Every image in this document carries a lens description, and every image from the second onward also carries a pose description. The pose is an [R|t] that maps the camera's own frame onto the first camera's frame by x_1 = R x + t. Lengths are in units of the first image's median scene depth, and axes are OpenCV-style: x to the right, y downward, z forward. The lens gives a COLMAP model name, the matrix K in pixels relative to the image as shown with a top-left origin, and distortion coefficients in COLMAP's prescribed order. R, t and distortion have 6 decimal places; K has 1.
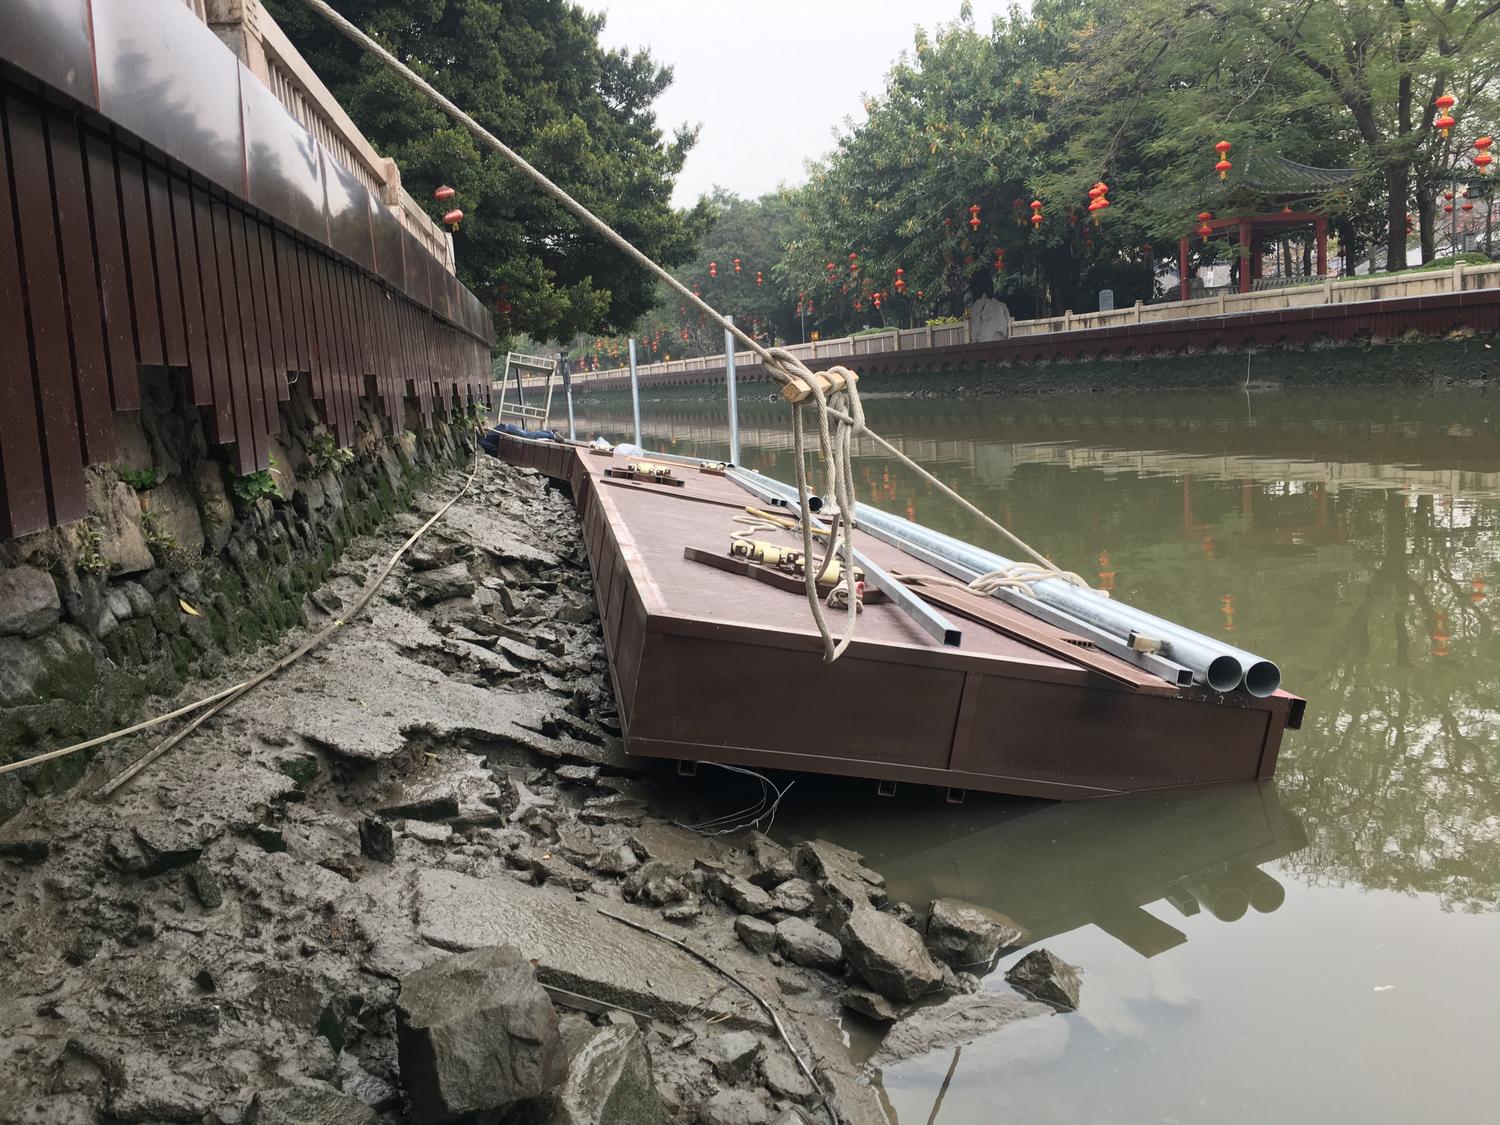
lens RADIAL K [[1257.8, 0, 750.3], [0, 1257.8, 558.2], [0, 0, 1]] dist [0.056240, -0.095804]
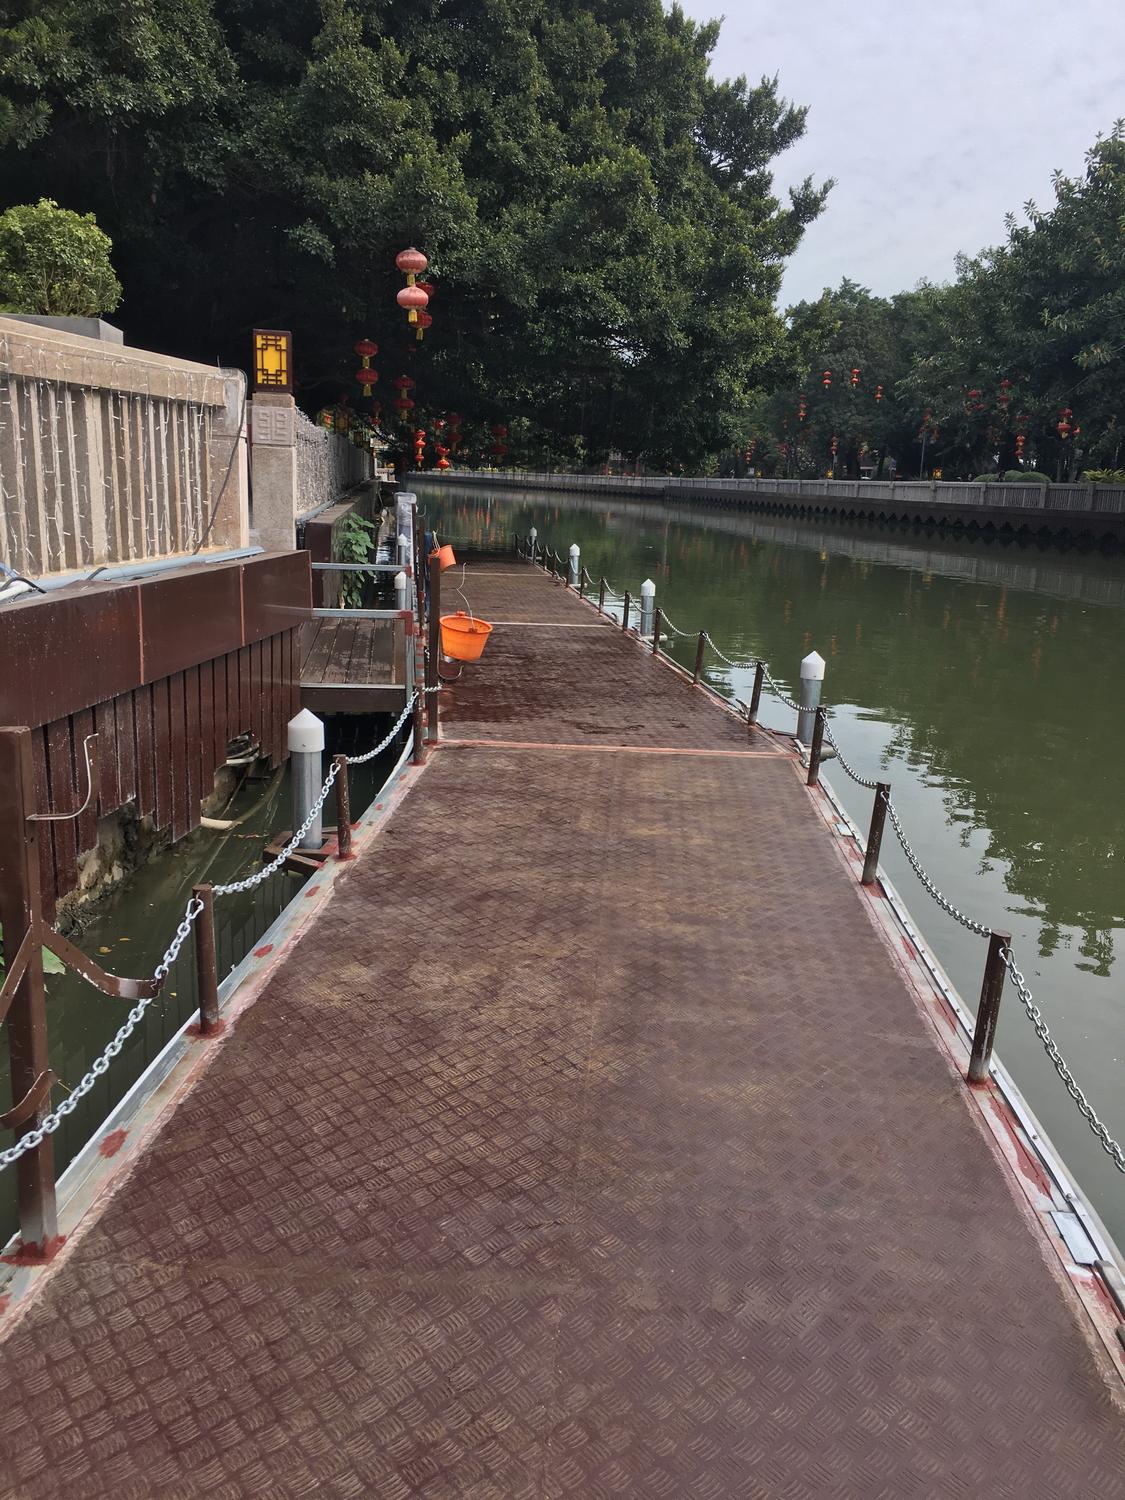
lens RADIAL K [[1257.8, 0, 562.5], [0, 1257.8, 750.0], [0, 0, 1]] dist [0.056240, -0.095804]
pose [[0.970340, 0.148790, -0.190531, -0.002926], [-0.133850, 0.986989, 0.089089, -0.056192], [0.201307, -0.060944, 0.977630, 0.186777]]
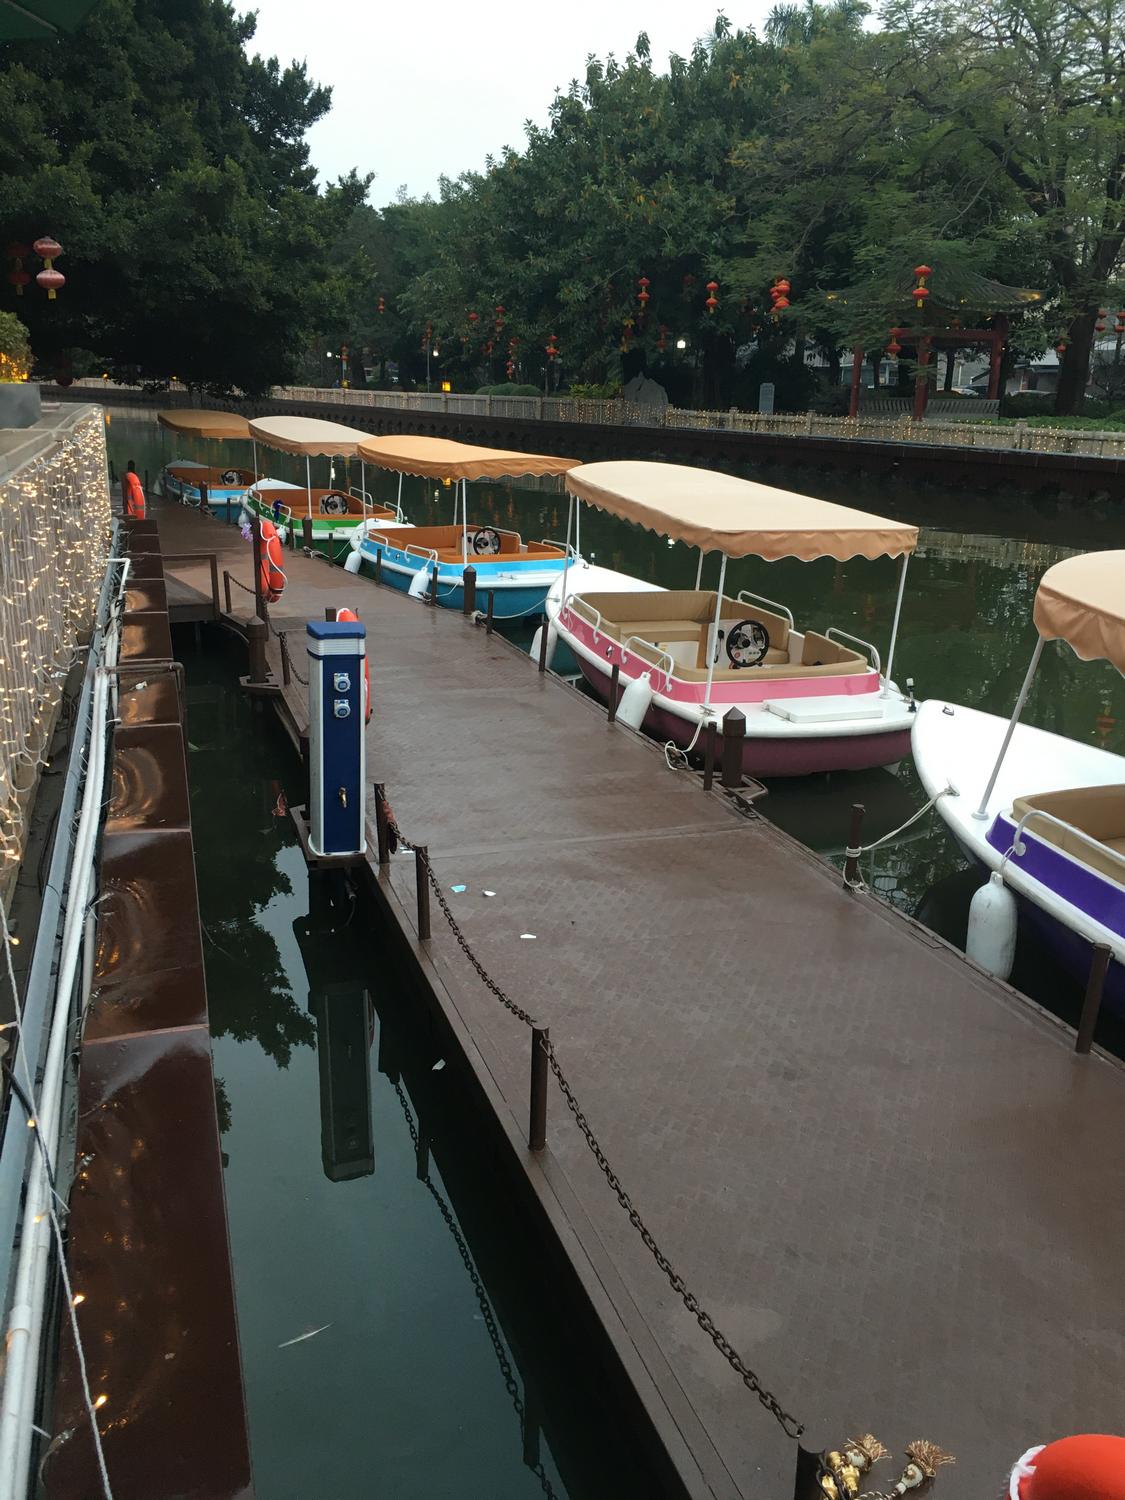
lens RADIAL K [[1257.8, 0, 562.5], [0, 1257.8, 750.0], [0, 0, 1]] dist [0.056240, -0.095804]
pose [[0.981635, 0.047041, 0.184876, -0.033844], [-0.071575, 0.989142, 0.128355, -0.056203], [-0.176831, -0.139230, 0.974344, 0.075473]]
